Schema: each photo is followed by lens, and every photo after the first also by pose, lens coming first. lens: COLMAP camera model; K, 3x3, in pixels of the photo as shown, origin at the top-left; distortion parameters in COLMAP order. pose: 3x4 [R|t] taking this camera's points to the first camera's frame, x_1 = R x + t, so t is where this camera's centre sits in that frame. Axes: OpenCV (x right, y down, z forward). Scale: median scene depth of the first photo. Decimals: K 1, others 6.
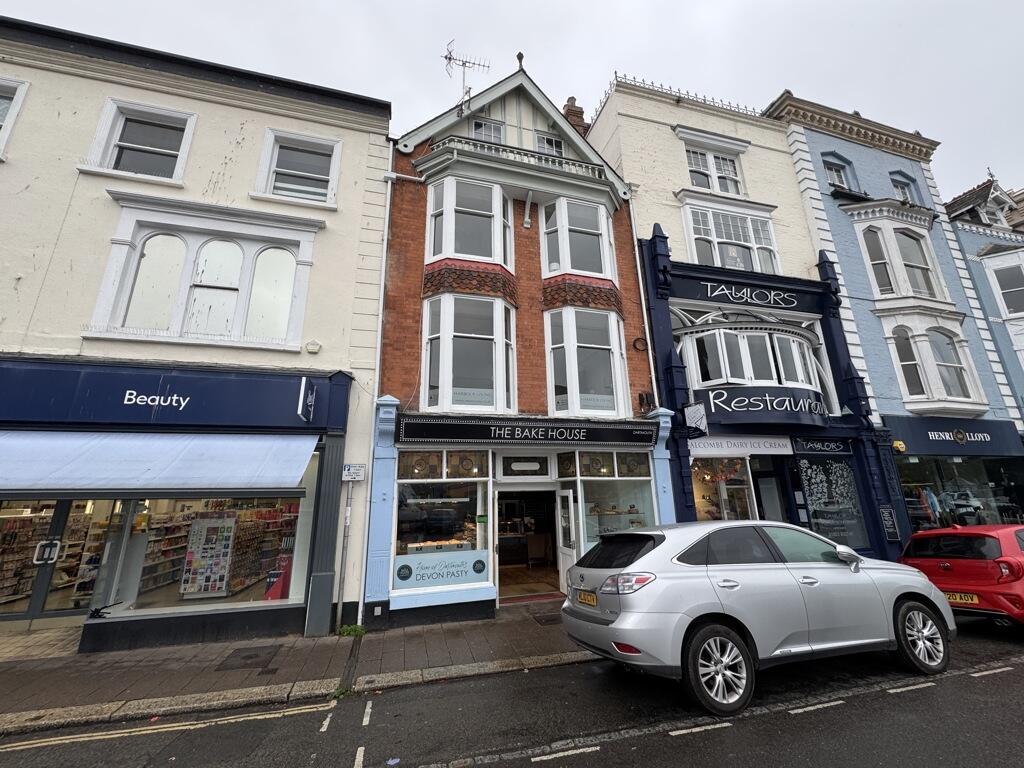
lens RADIAL K [[407.7, 0, 513.0], [0, 407.7, 383.5], [0, 0, 1]] dist [-0.005424, 0.001203]
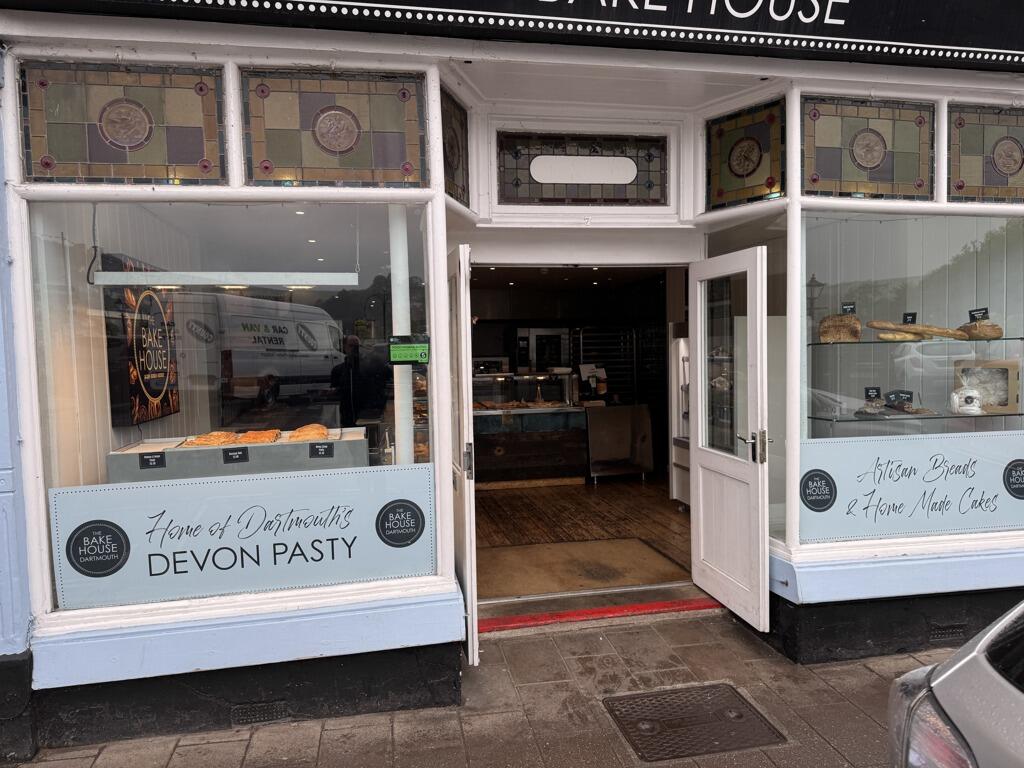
lens RADIAL K [[717.3, 0, 508.2], [0, 717.3, 375.4], [0, 0, 1]] dist [0.068355, -0.088264]
pose [[0.996885, 0.003165, -0.078805, 0.018986], [0.021390, 0.950896, 0.308772, 0.187364], [0.075913, -0.309496, 0.947866, 0.513574]]
